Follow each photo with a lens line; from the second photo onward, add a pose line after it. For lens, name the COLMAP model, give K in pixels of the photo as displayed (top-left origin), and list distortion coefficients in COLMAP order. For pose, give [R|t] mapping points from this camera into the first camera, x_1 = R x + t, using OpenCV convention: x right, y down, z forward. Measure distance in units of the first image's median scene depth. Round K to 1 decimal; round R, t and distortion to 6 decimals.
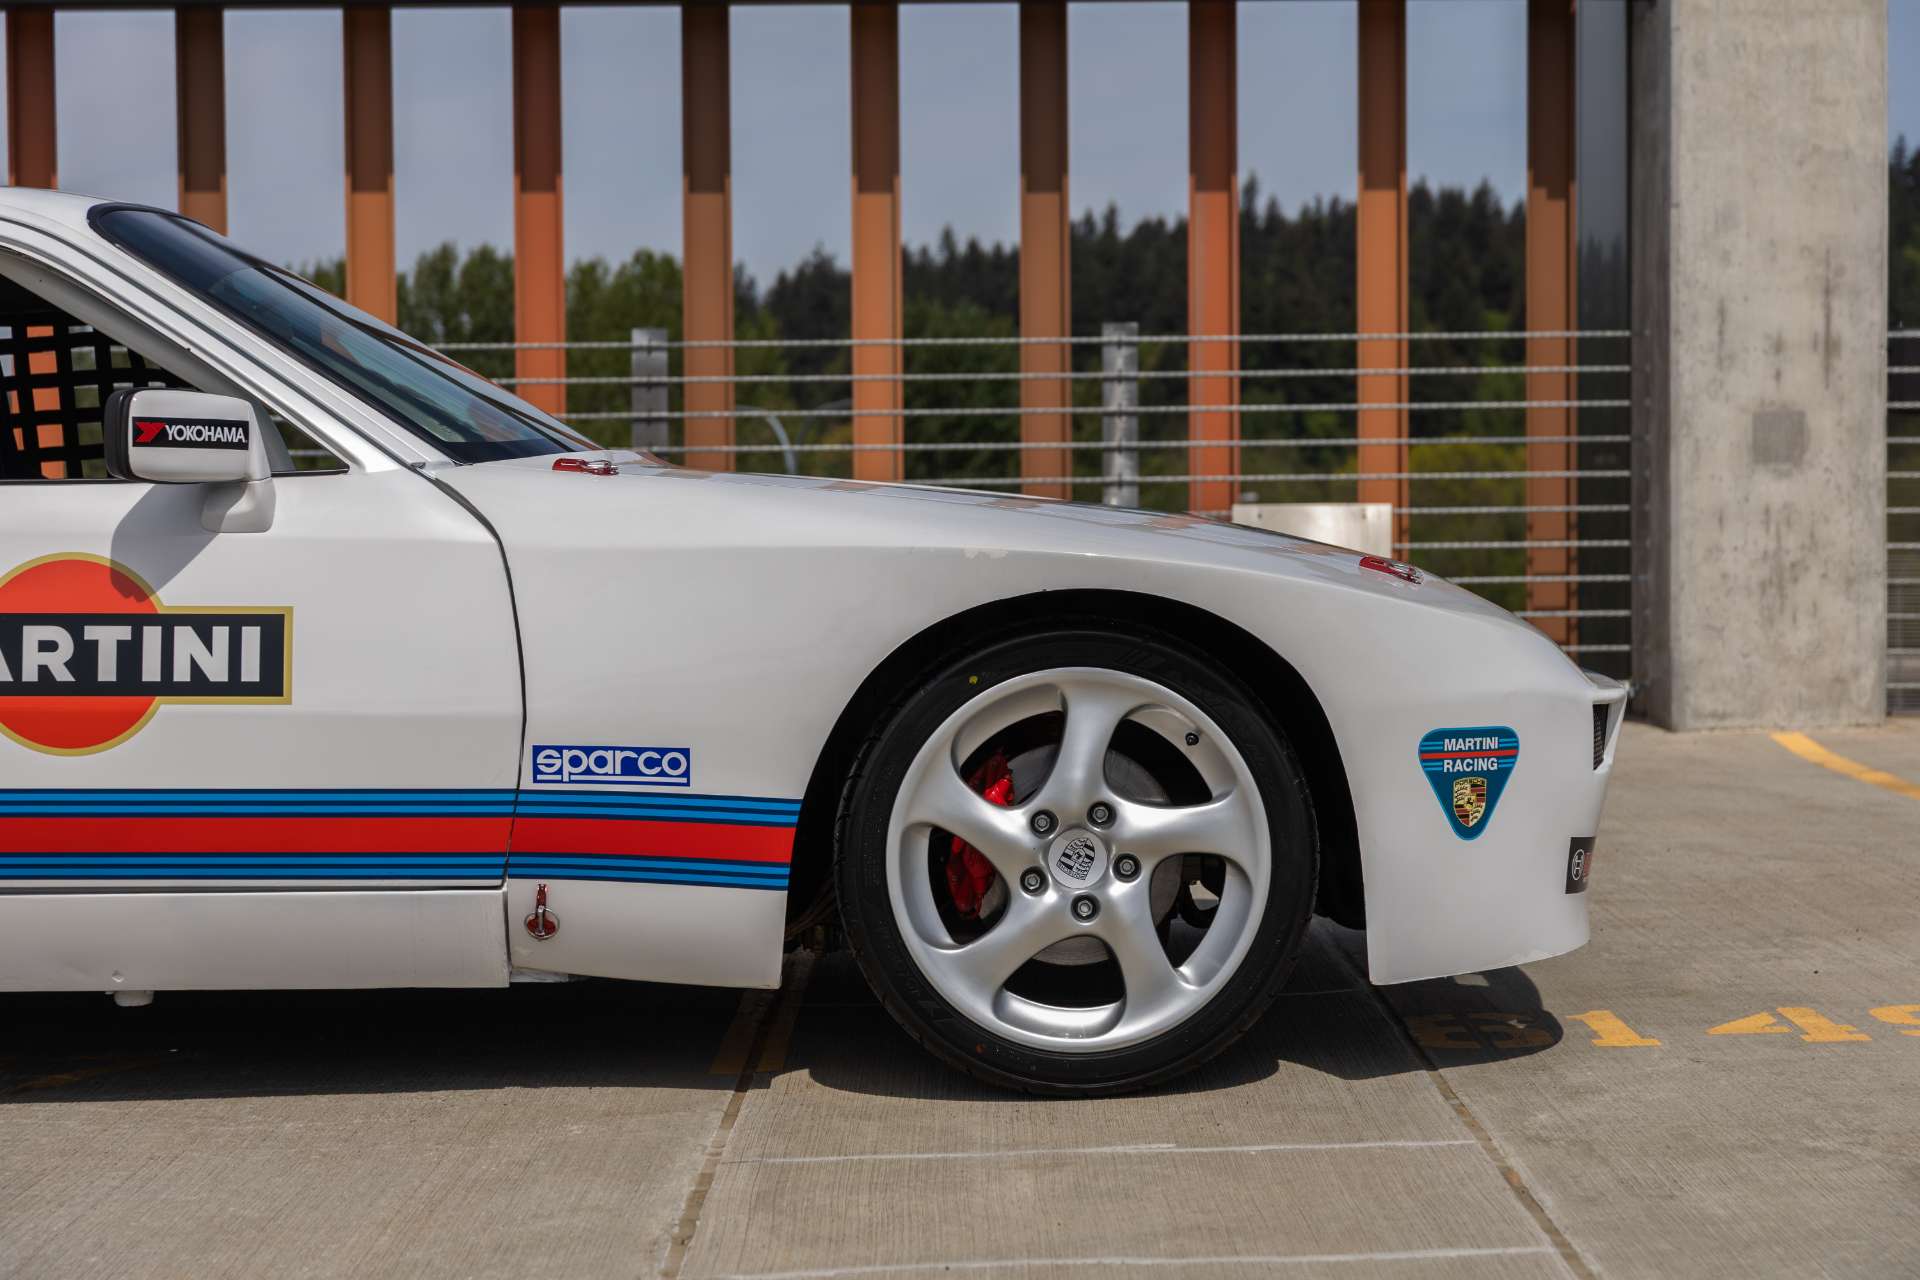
lens RADIAL K [[3594.5, 0, 957.5], [0, 3594.5, 630.0], [0, 0, 1]] dist [0.029984, 0.000000]
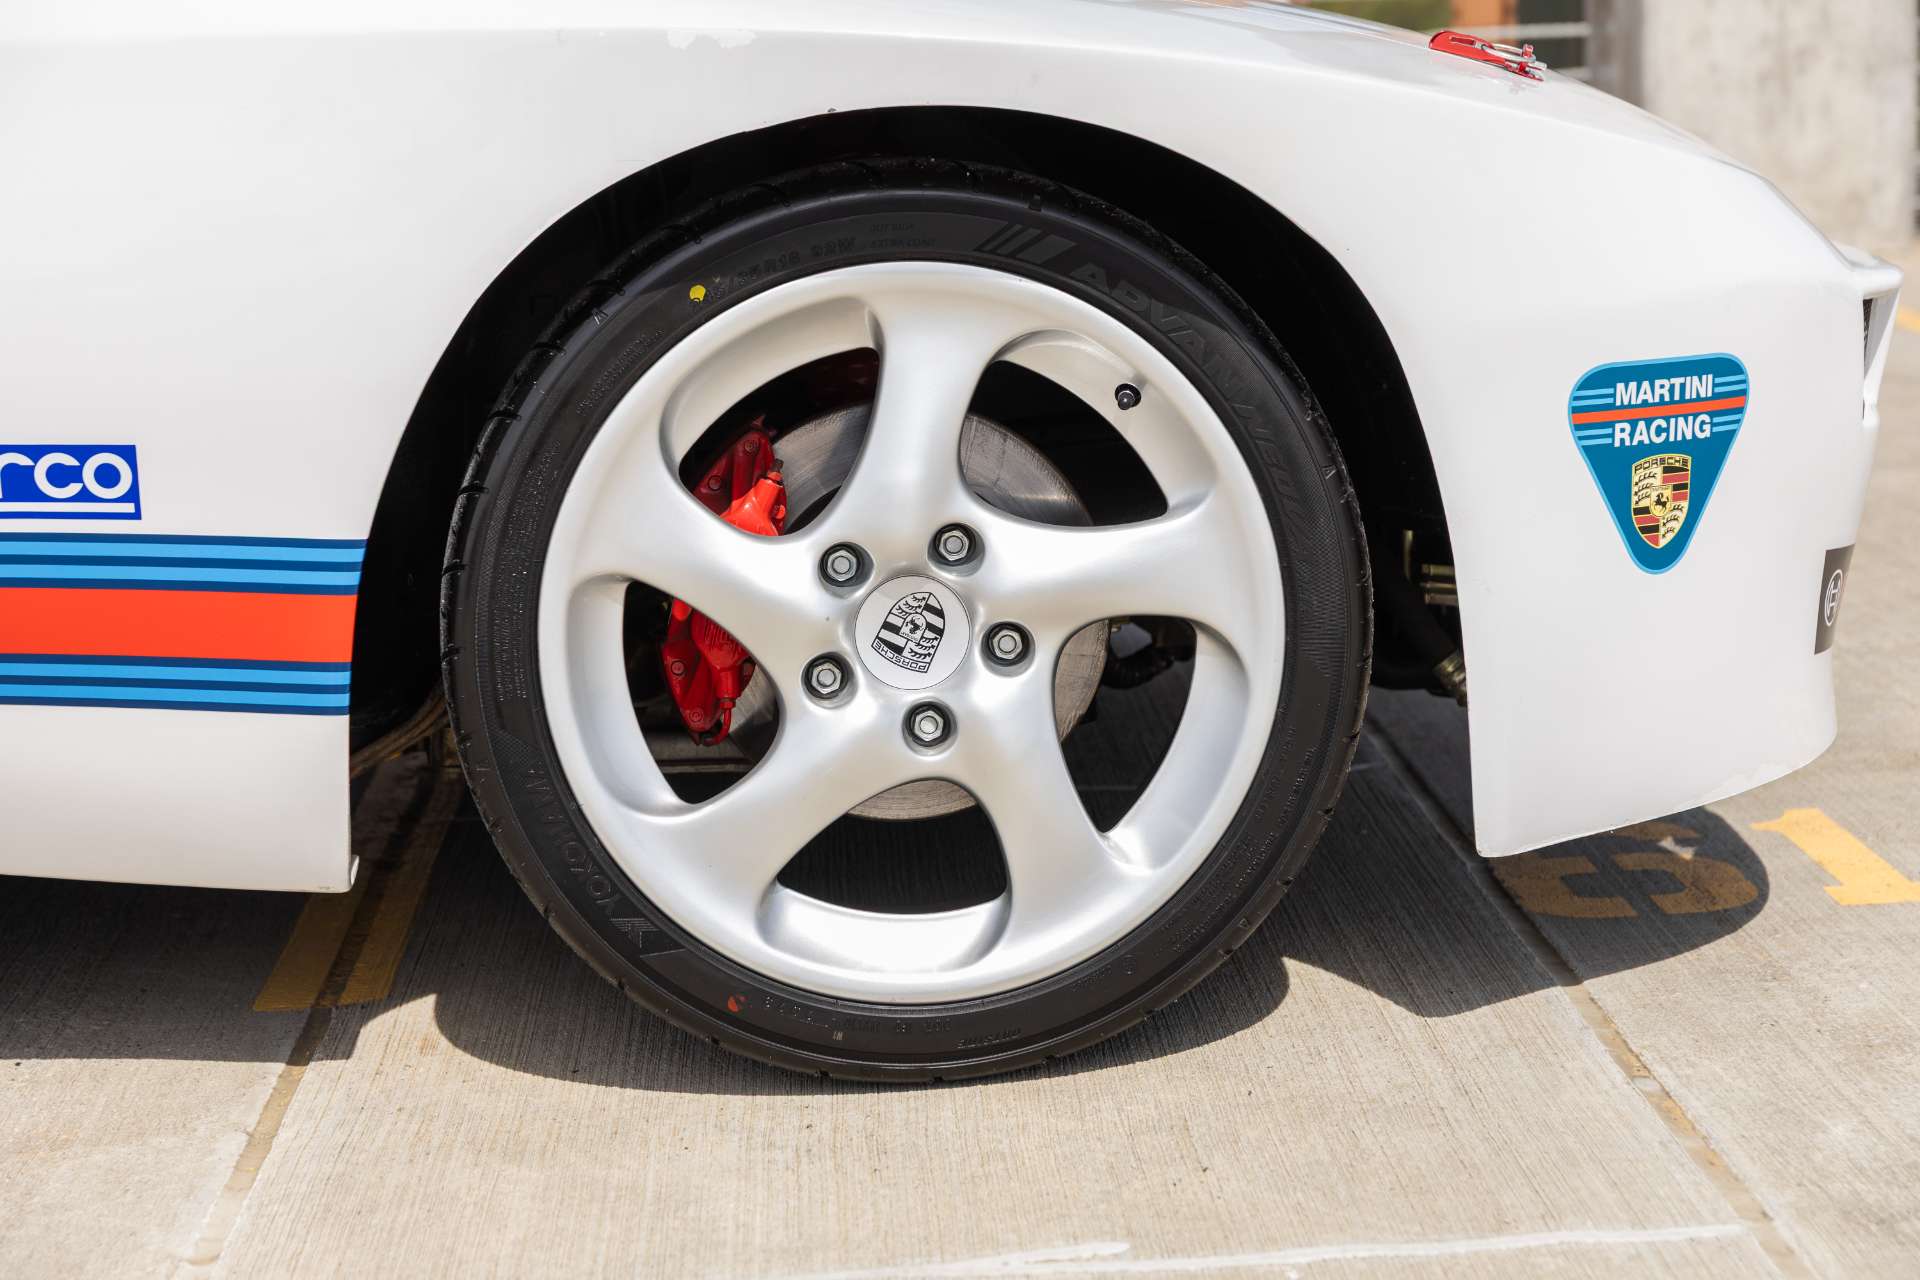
lens RADIAL K [[3594.5, 0, 967.2], [0, 3594.5, 636.0], [0, 0, 1]] dist [0.029984, 0.000000]
pose [[0.998248, -0.031084, 0.050341, 0.015180], [0.024002, 0.990468, 0.135635, -0.006052], [-0.054077, -0.134189, 0.989479, 0.486888]]
